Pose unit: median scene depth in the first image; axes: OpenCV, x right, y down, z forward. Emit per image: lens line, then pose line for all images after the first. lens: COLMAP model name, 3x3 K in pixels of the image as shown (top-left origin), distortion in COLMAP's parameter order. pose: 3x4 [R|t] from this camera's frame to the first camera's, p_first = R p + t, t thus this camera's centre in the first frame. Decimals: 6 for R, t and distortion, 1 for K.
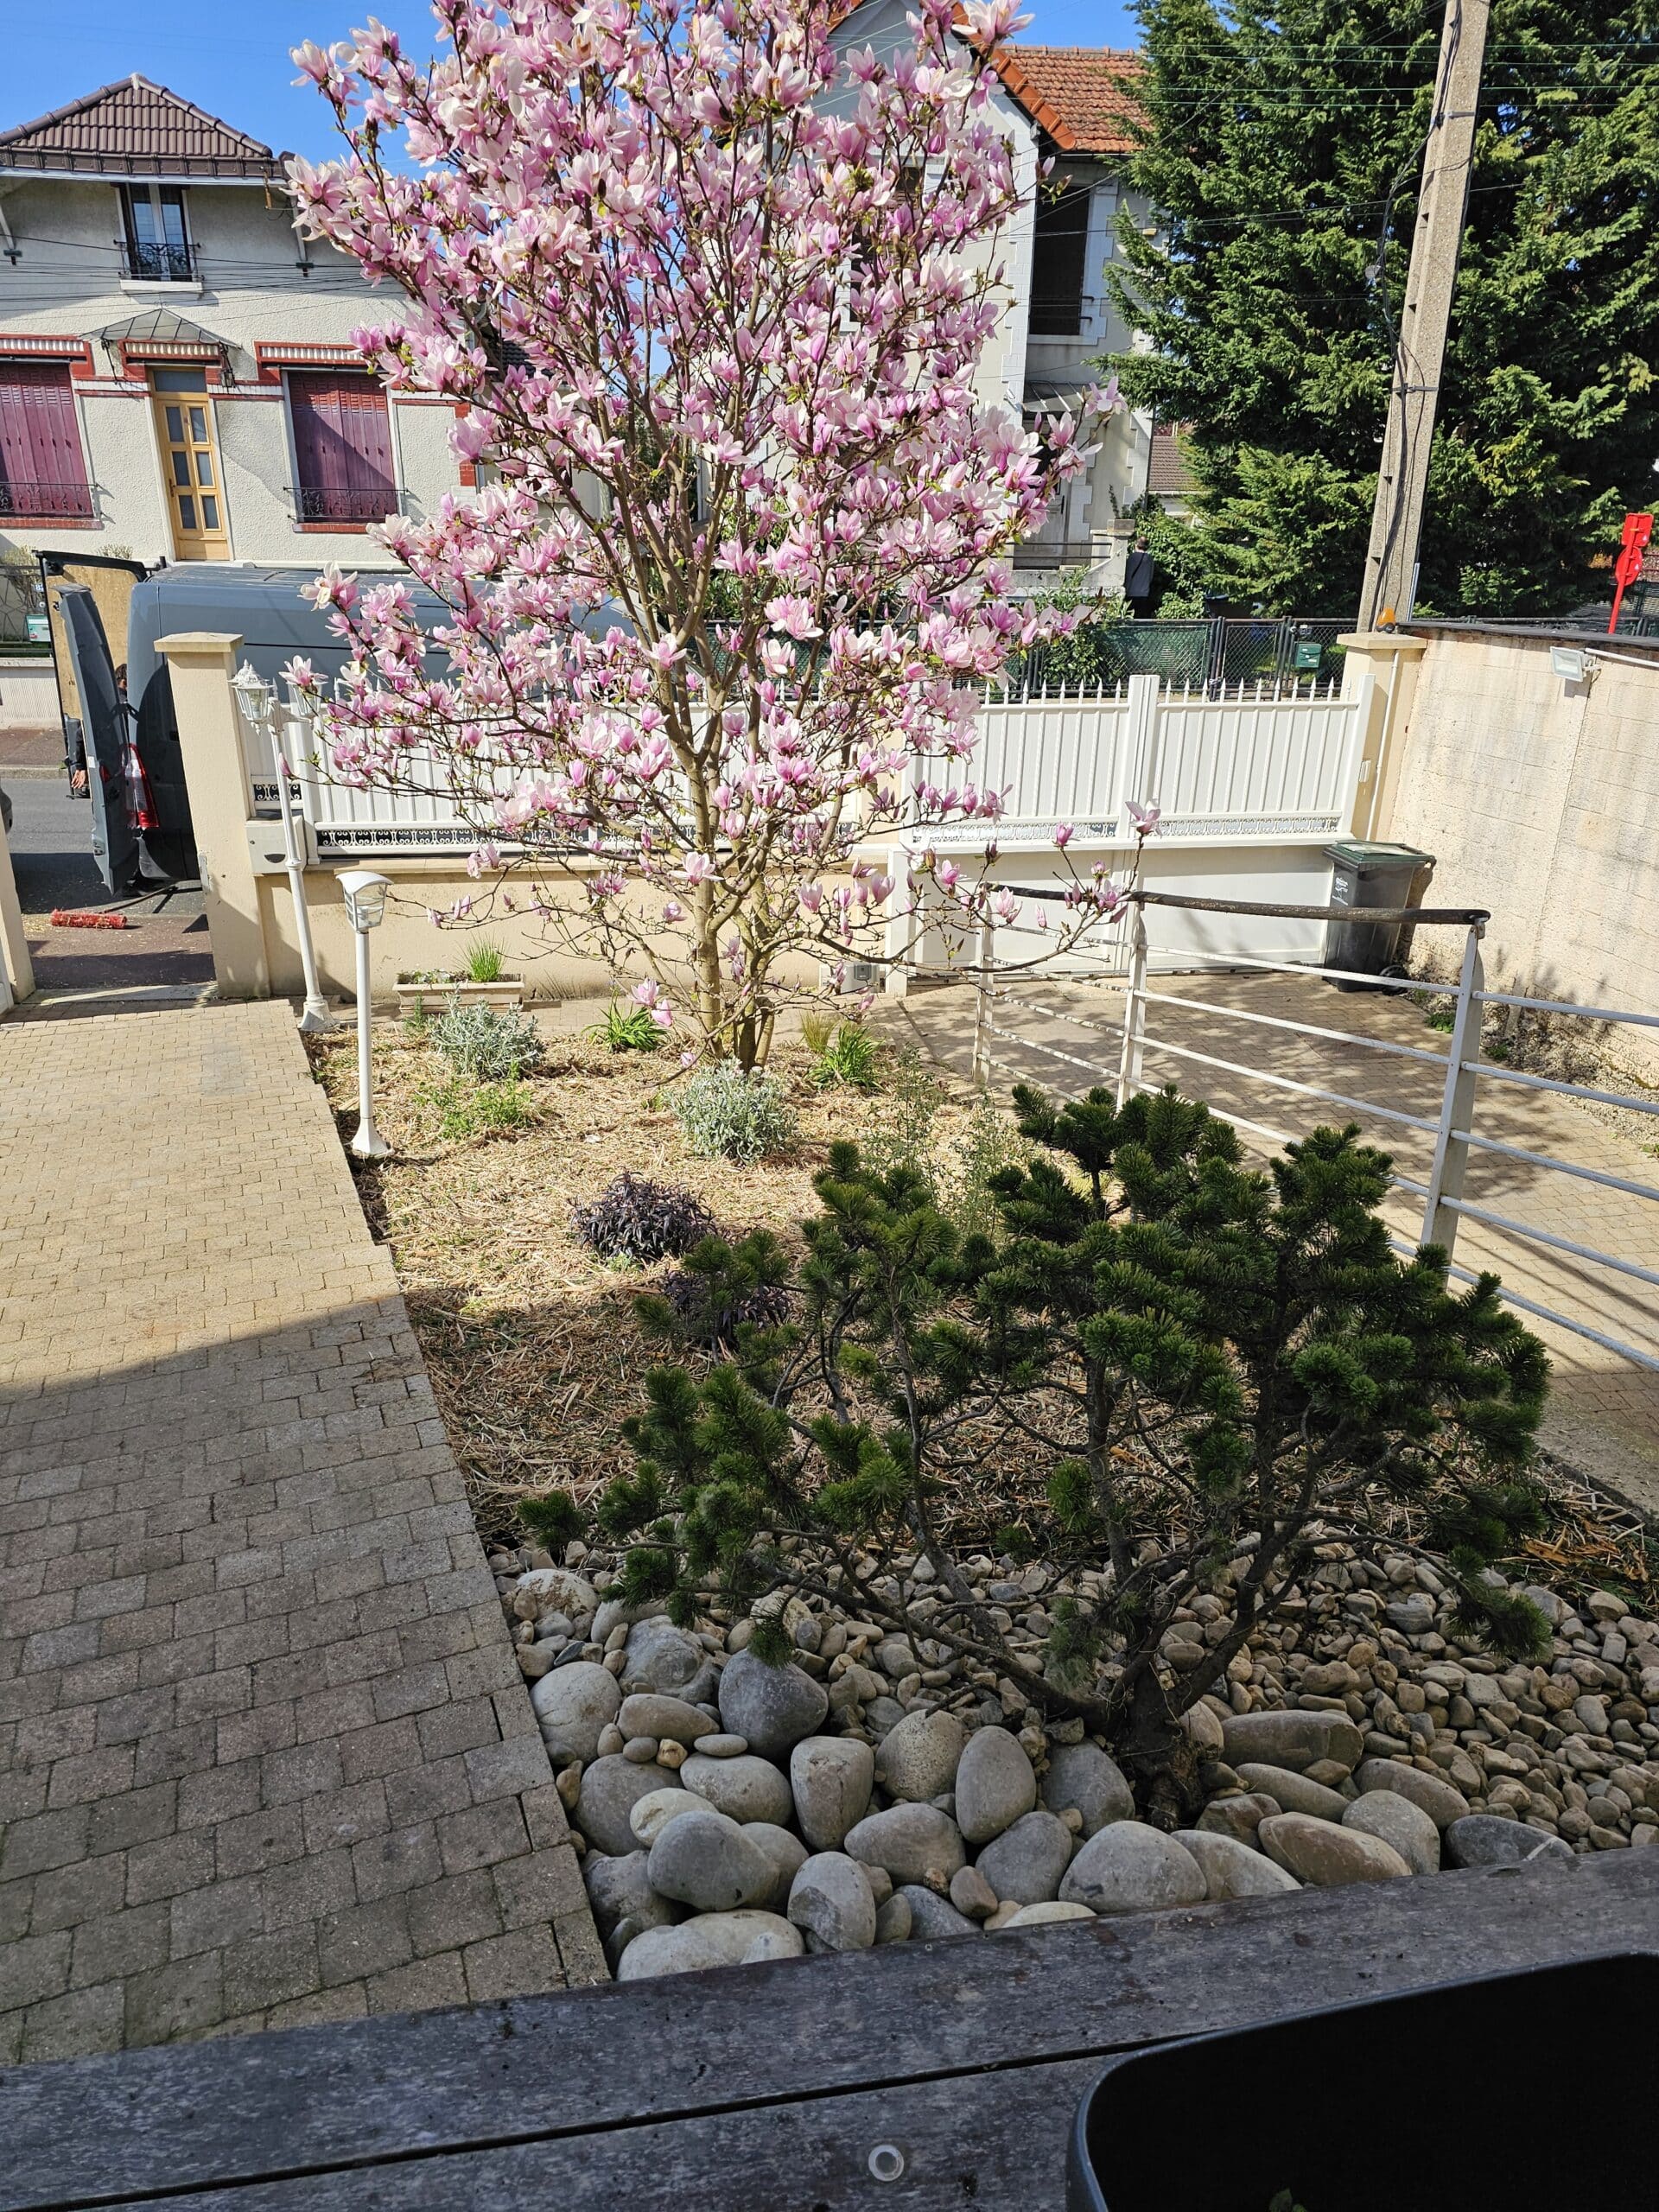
lens RADIAL K [[1484.6, 0, 839.3], [0, 1484.6, 1113.0], [0, 0, 1]] dist [0.044519, -0.037521]
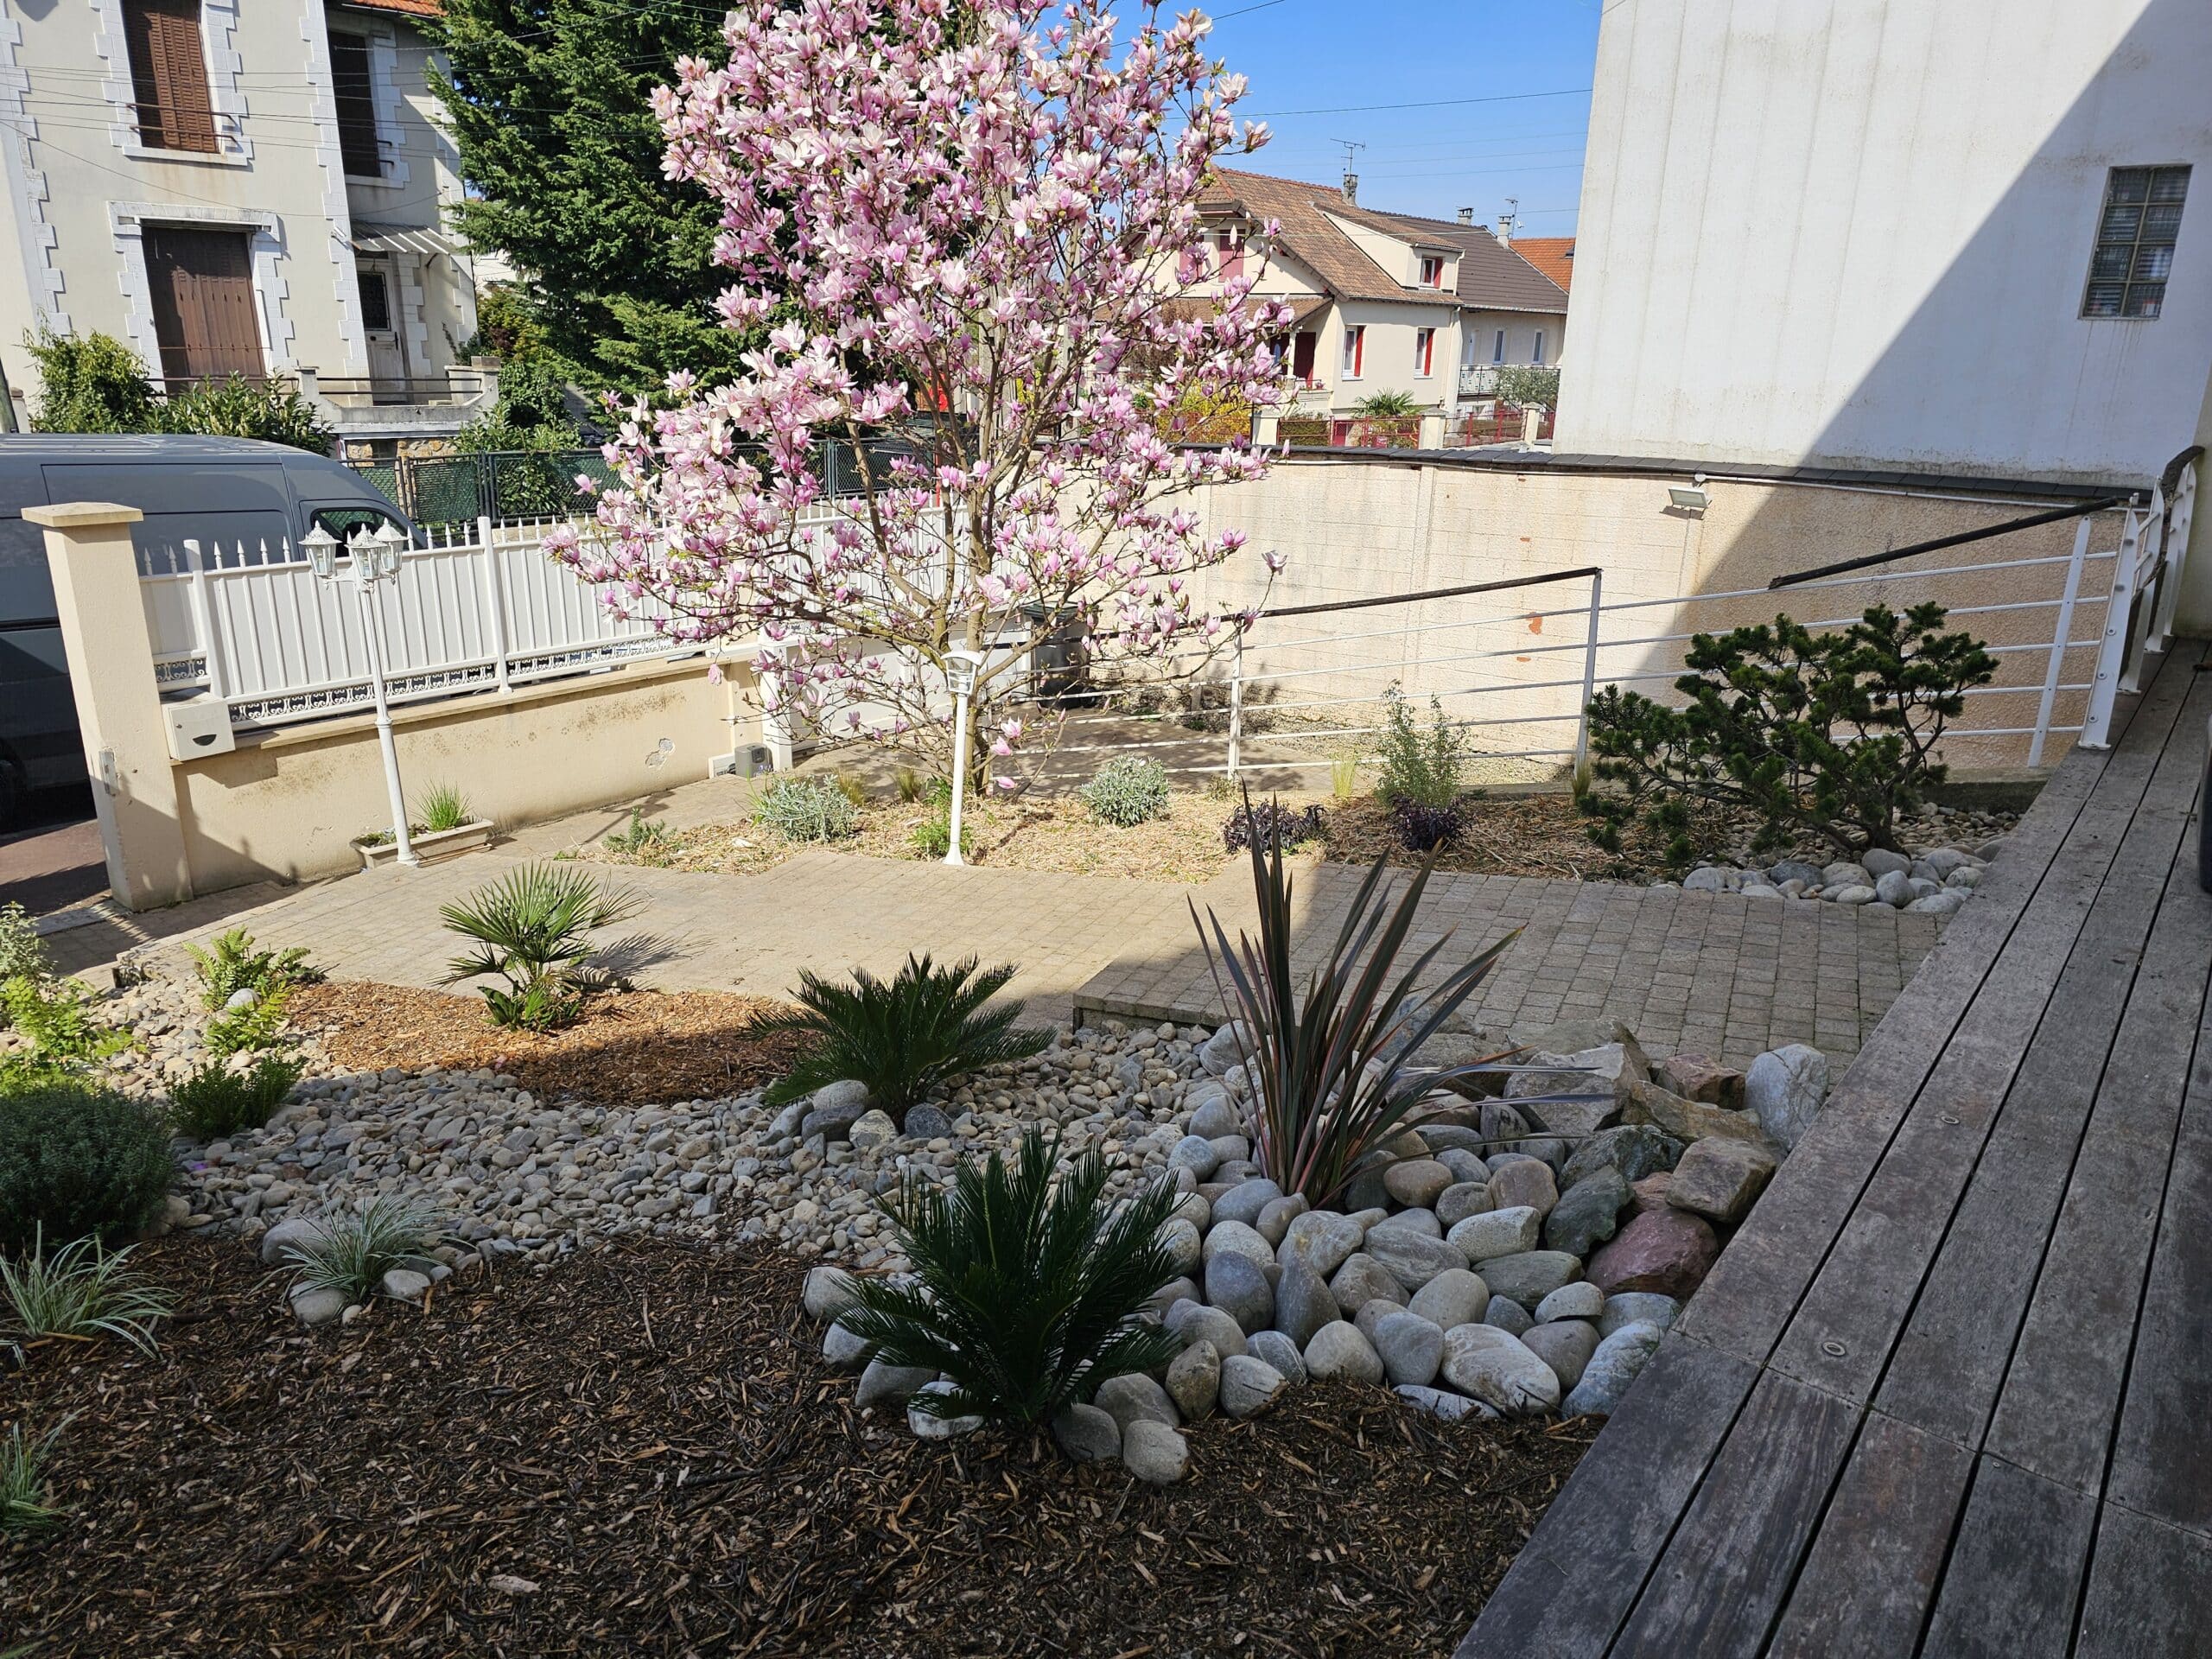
lens RADIAL K [[1484.6, 0, 1106.0], [0, 1484.6, 829.5], [0, 0, 1]] dist [0.044519, -0.037521]
pose [[0.731038, -0.210958, 0.648907, -0.308491], [0.253296, 0.966954, 0.029000, -0.003395], [-0.633581, 0.143166, 0.760315, -0.014521]]
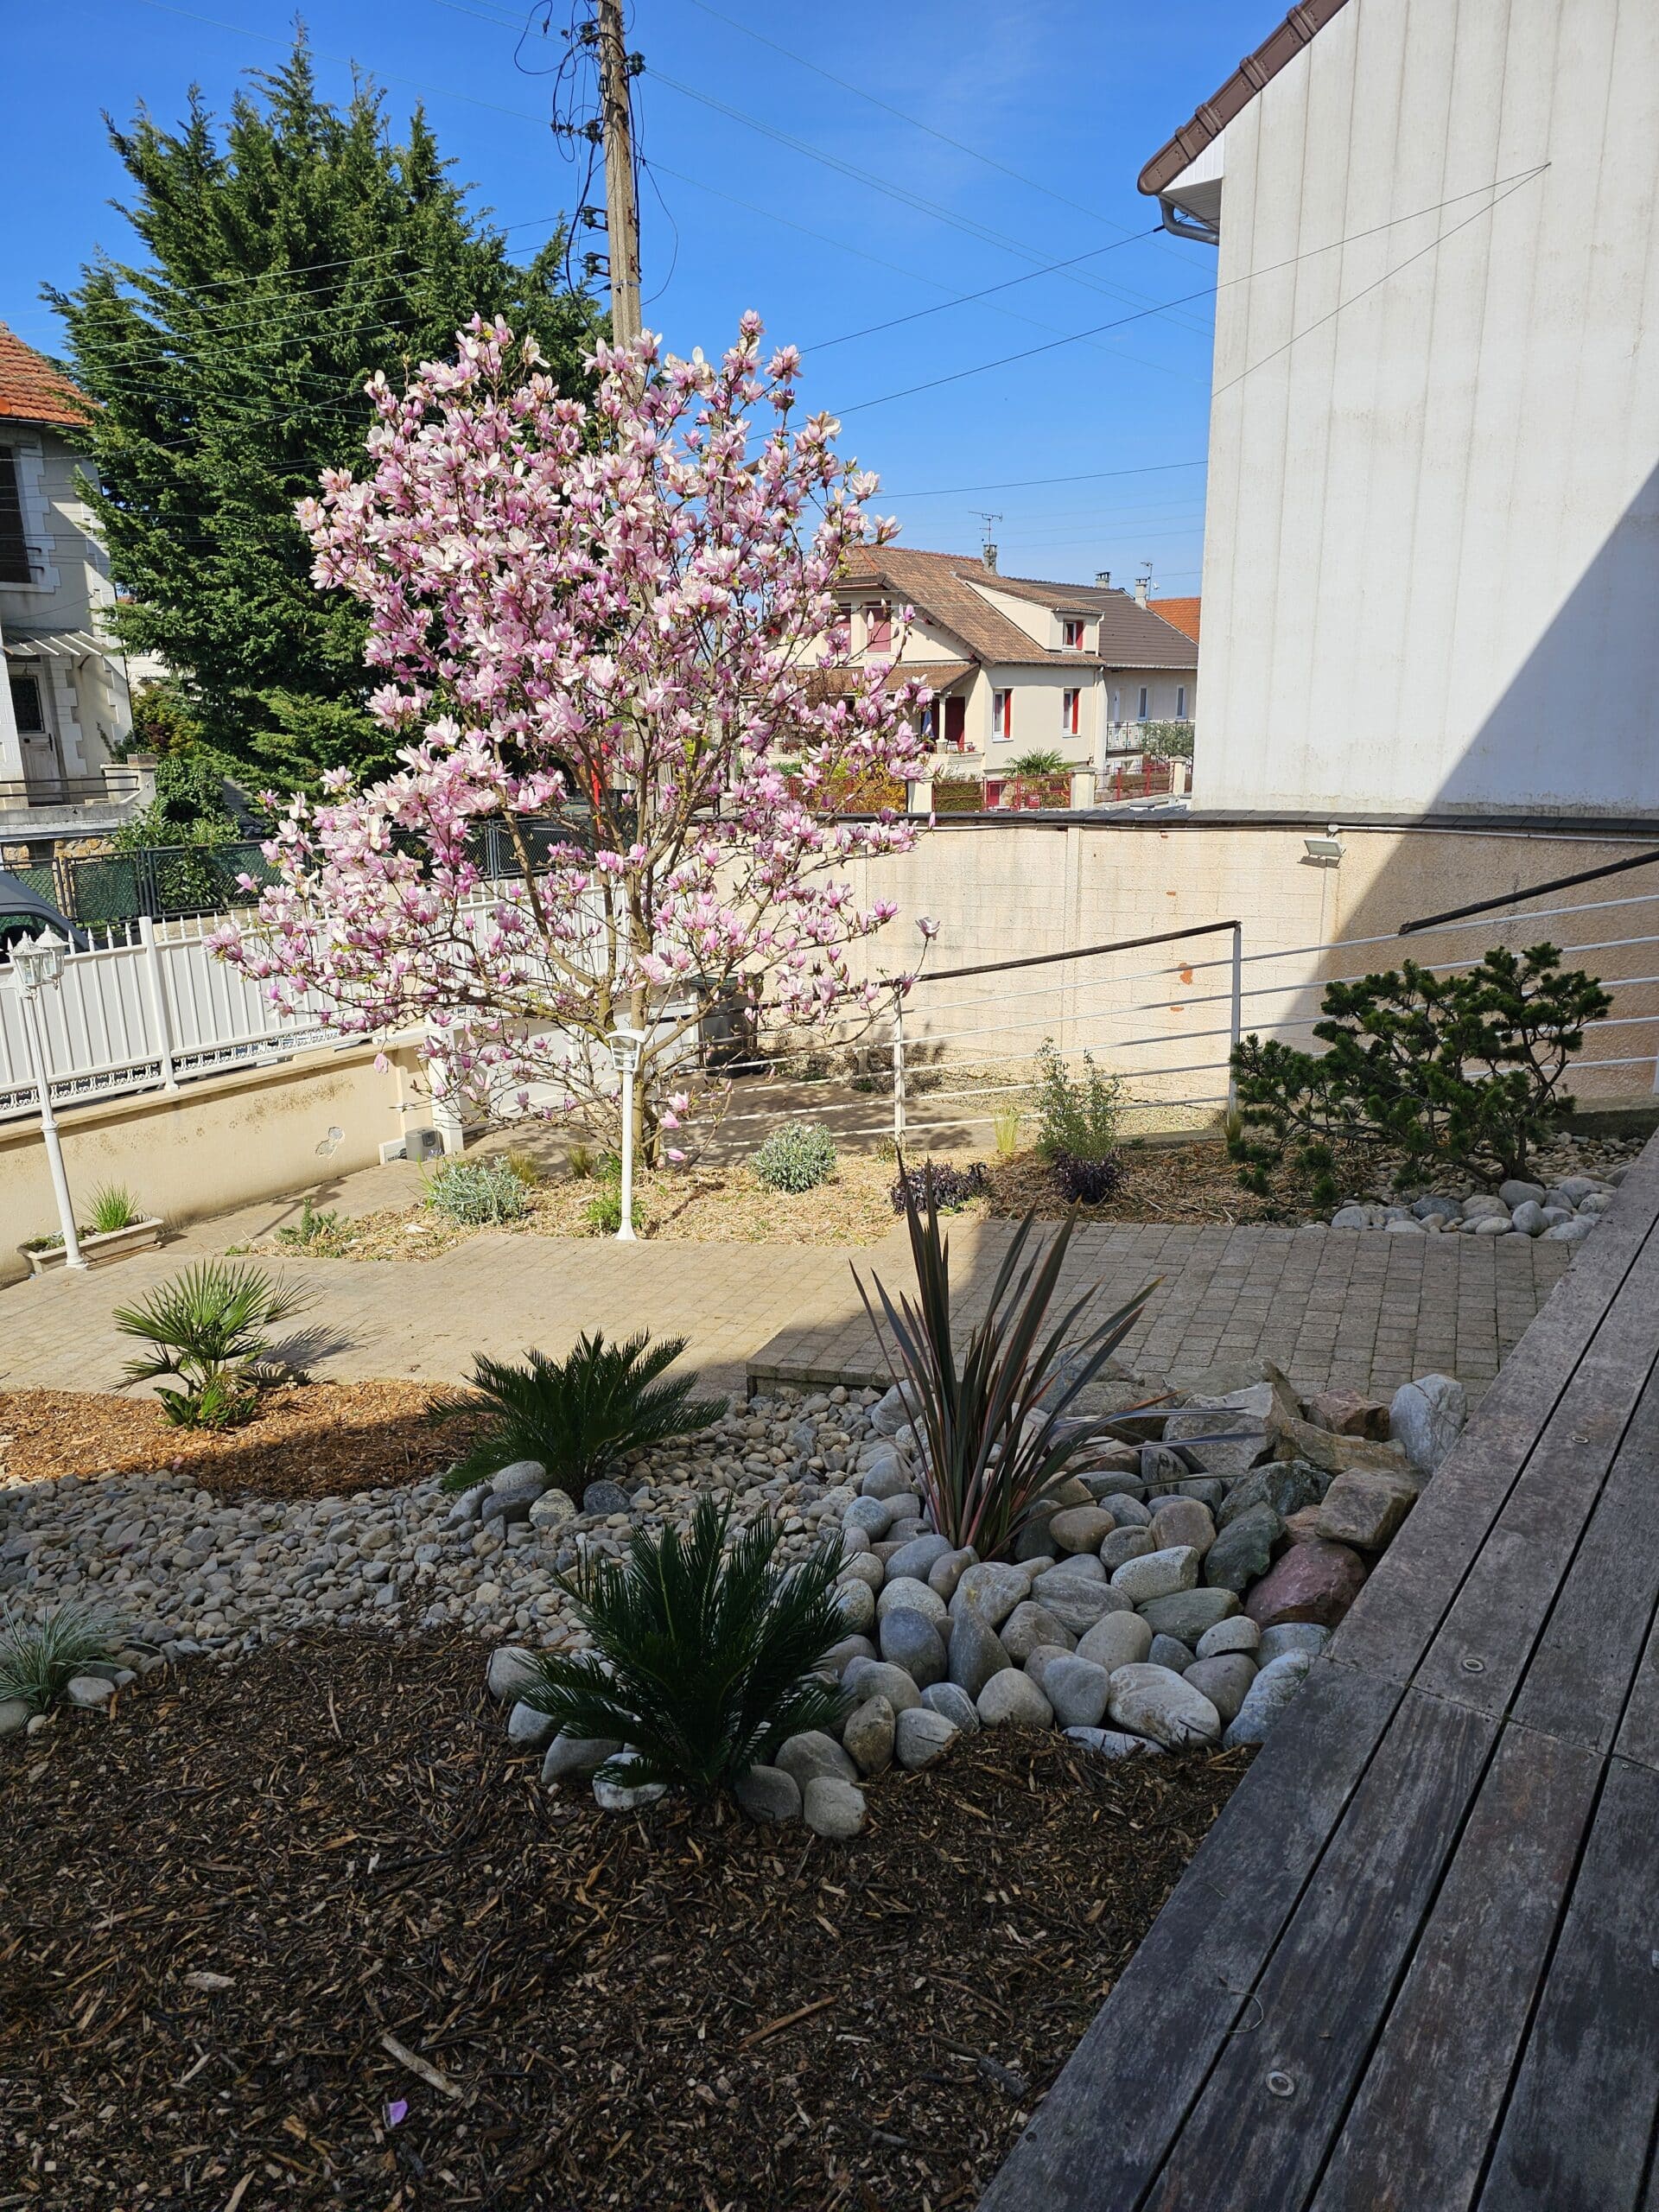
lens RADIAL K [[1484.6, 0, 839.3], [0, 1484.6, 1113.0], [0, 0, 1]] dist [0.044519, -0.037521]
pose [[0.695543, -0.211531, 0.686640, -0.311938], [0.300016, 0.953881, -0.010046, -0.004529], [-0.652848, 0.212990, 0.726929, -0.023758]]
